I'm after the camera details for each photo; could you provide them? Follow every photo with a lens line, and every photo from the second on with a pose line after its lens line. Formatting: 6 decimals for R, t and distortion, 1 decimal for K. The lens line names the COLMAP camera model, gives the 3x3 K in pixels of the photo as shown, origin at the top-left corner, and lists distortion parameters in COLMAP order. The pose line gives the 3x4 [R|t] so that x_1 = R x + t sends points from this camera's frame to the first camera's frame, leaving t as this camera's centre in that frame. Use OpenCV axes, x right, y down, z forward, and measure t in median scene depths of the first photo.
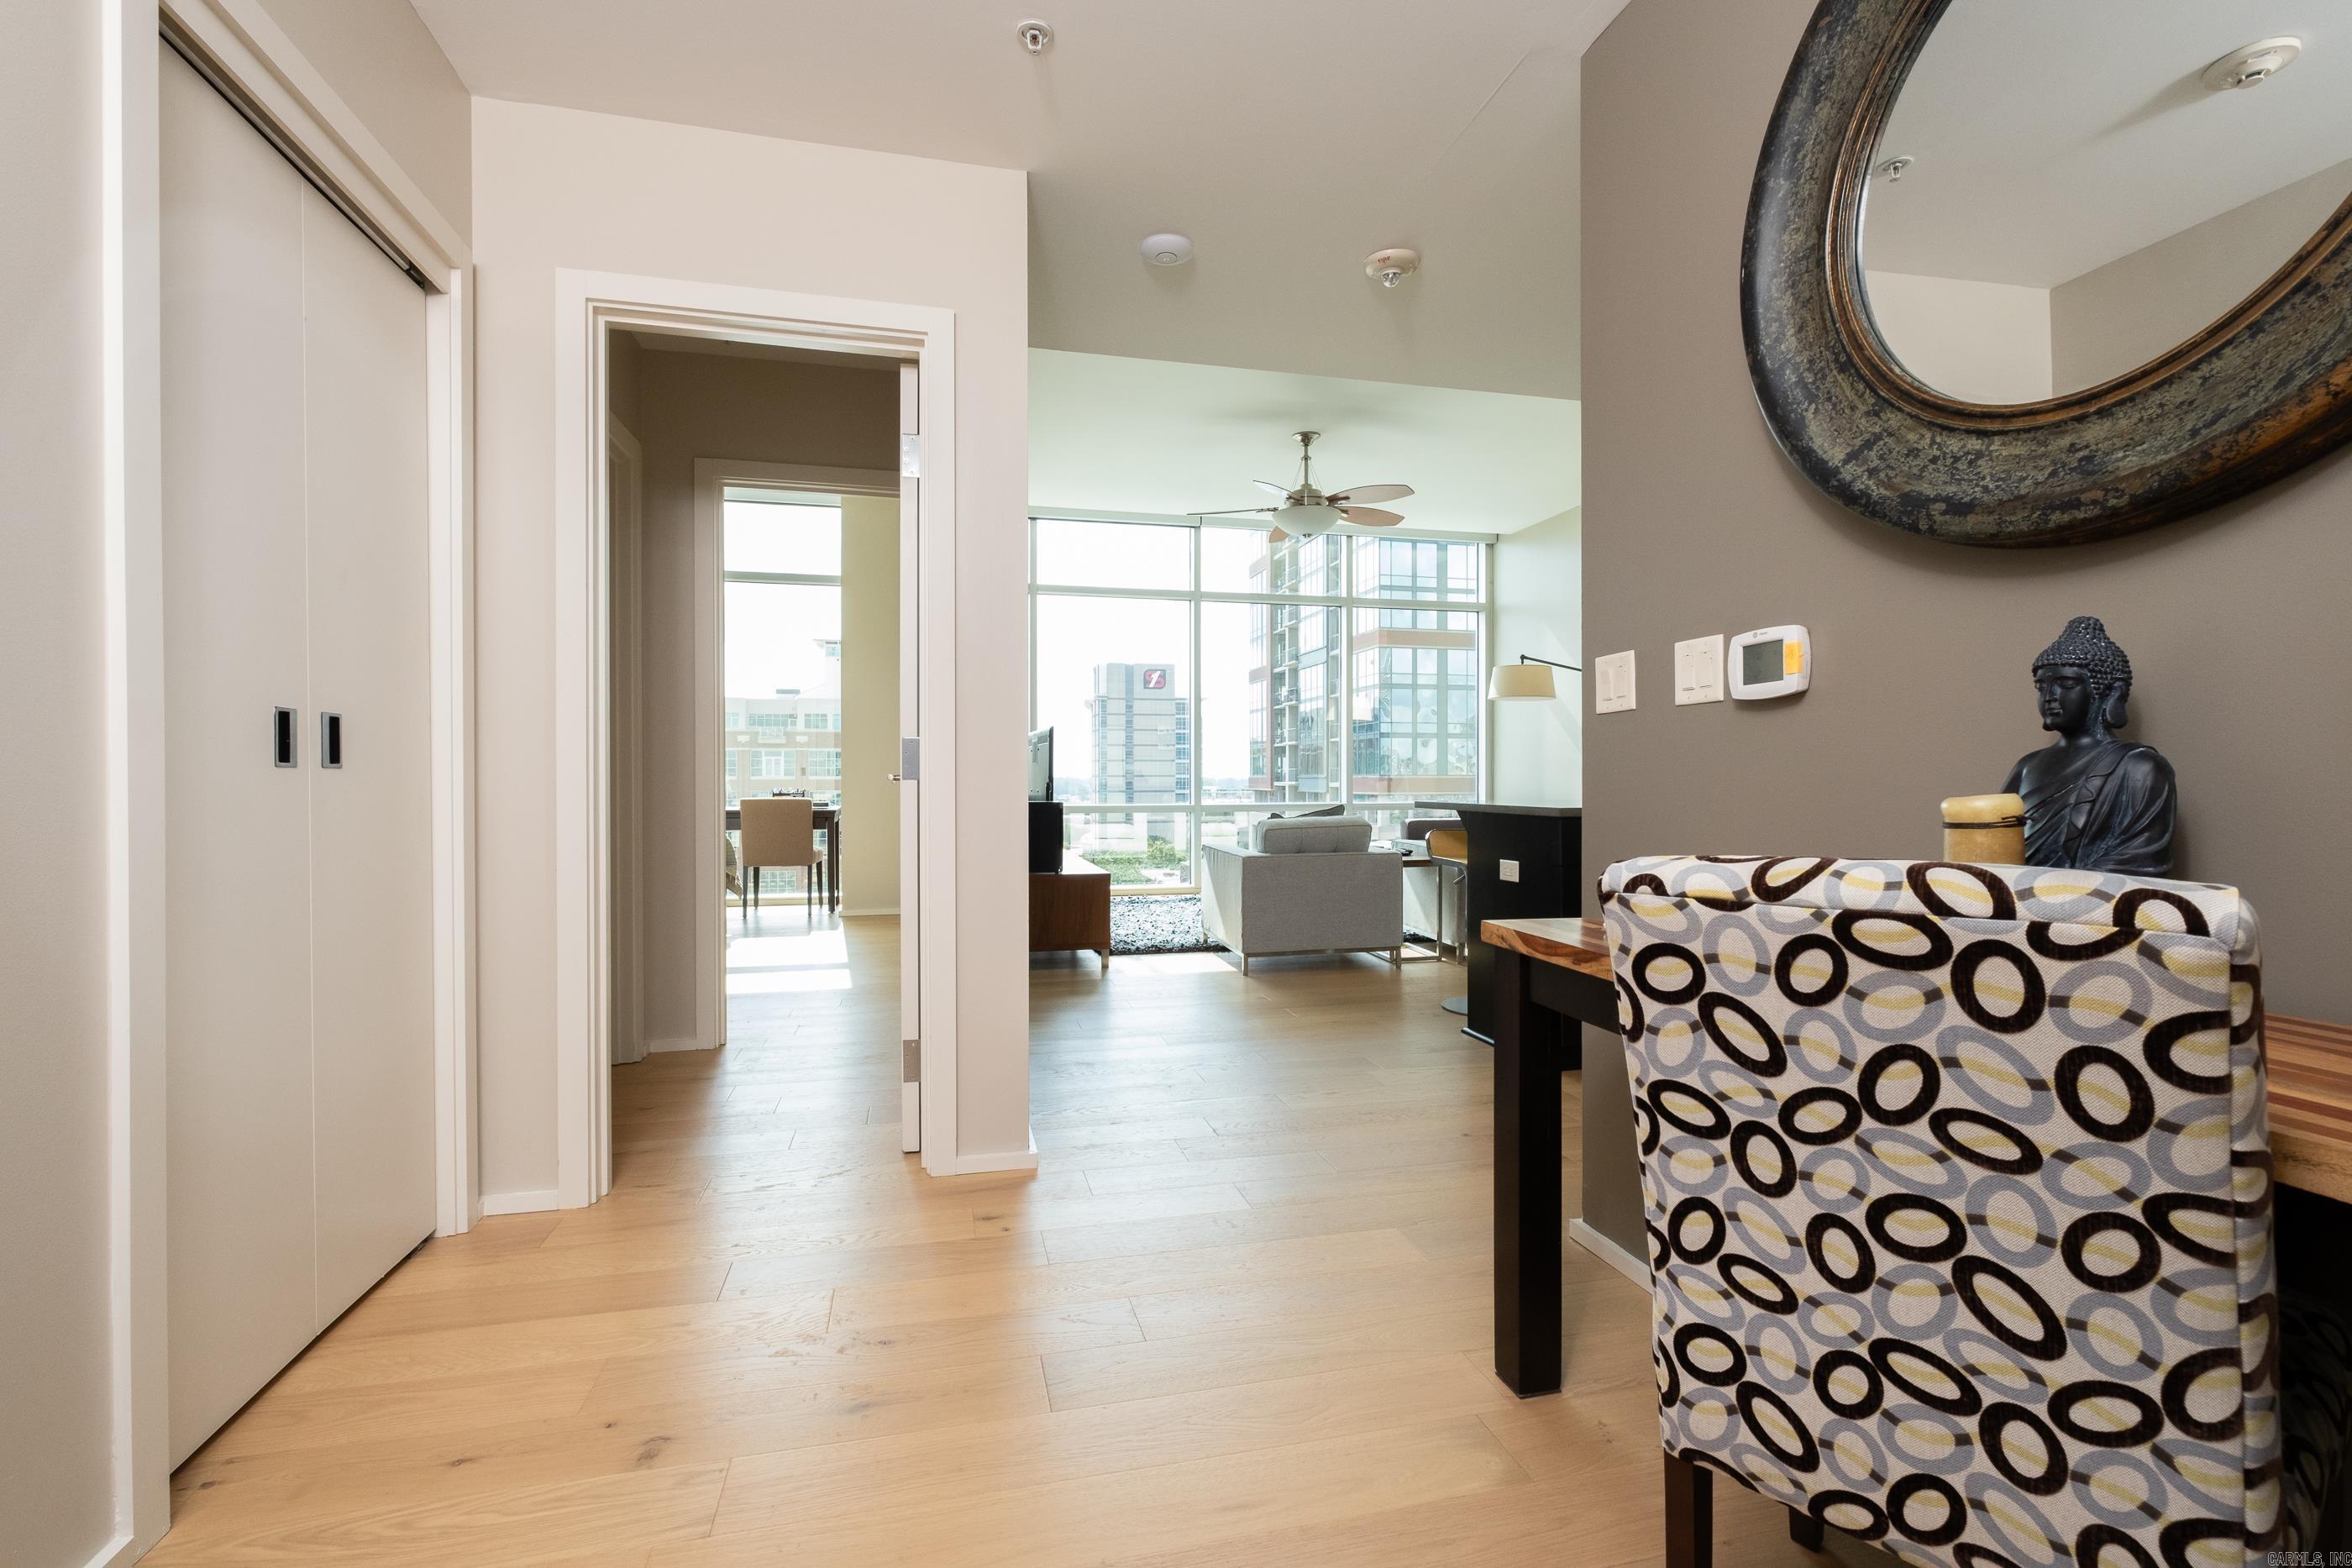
lens RADIAL K [[1075.4, 0, 1164.8], [0, 1075.4, 794.2], [0, 0, 1]] dist [-0.004607, 0.000612]
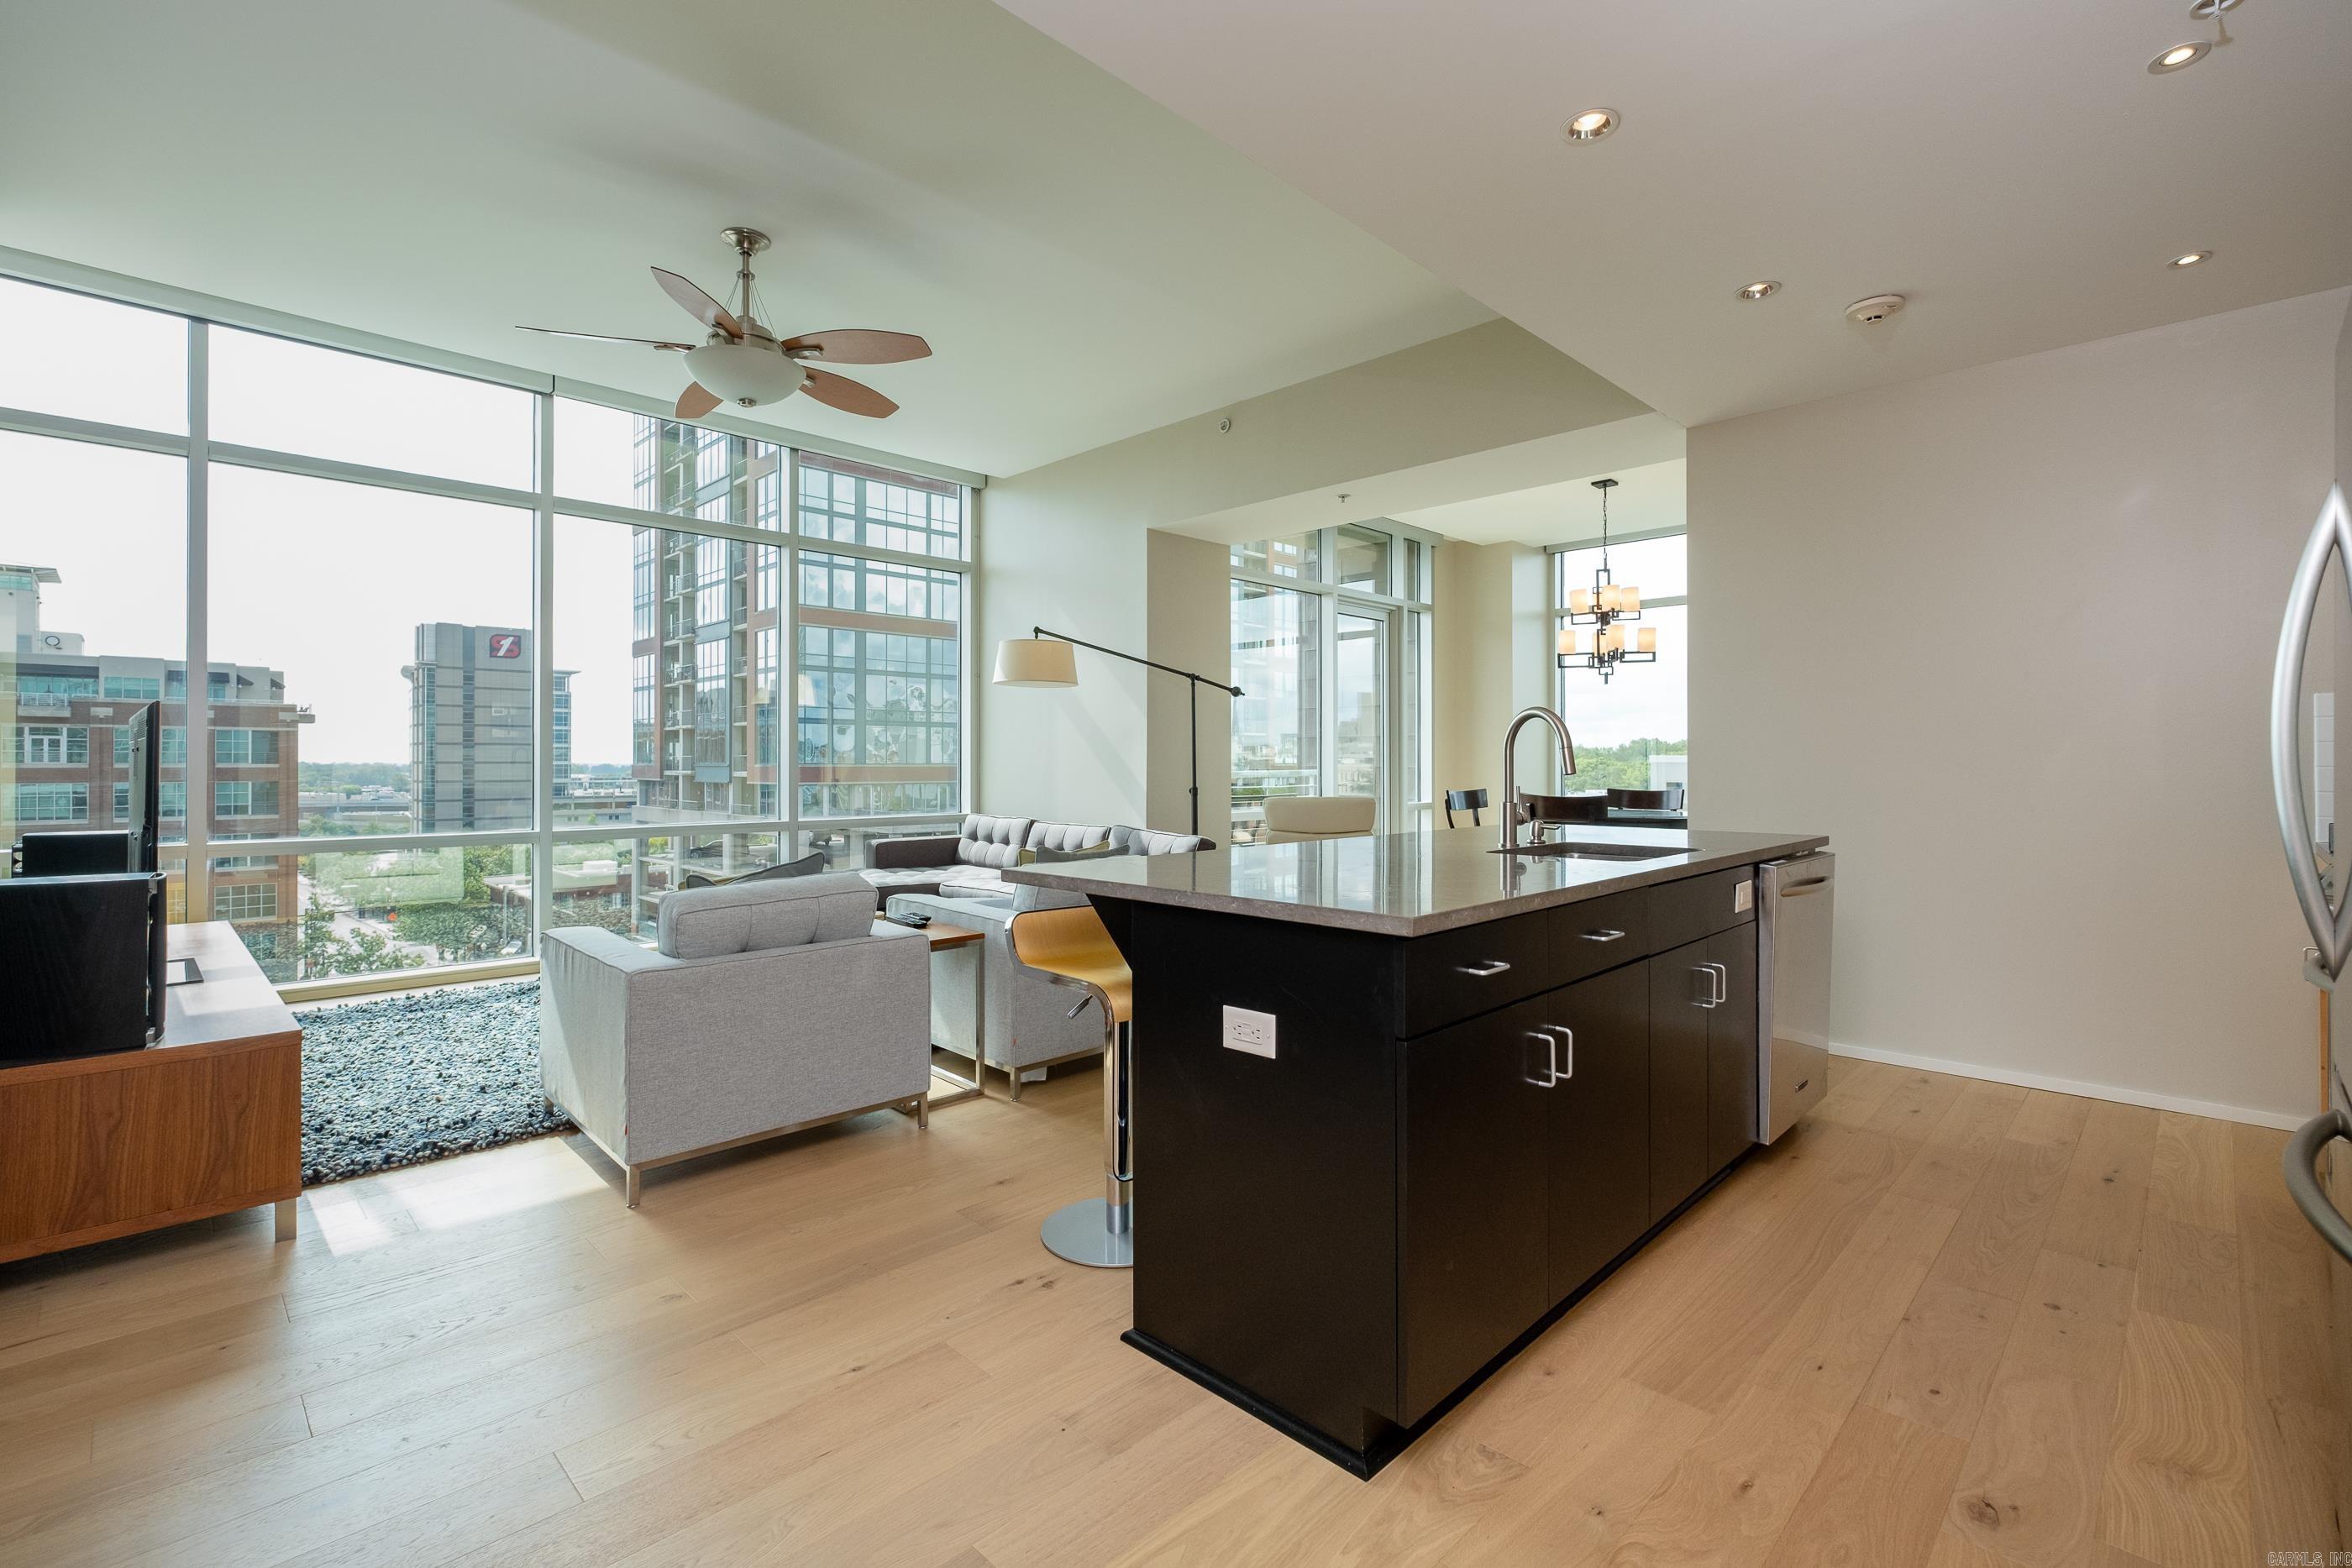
lens RADIAL K [[1075.4, 0, 1190.9], [0, 1075.4, 758.9], [0, 0, 1]] dist [-0.004607, 0.000612]
pose [[0.848171, 0.003208, 0.529712, 0.016482], [0.007353, 0.999814, -0.017827, -0.017361], [-0.529671, 0.019015, 0.847990, 0.241546]]
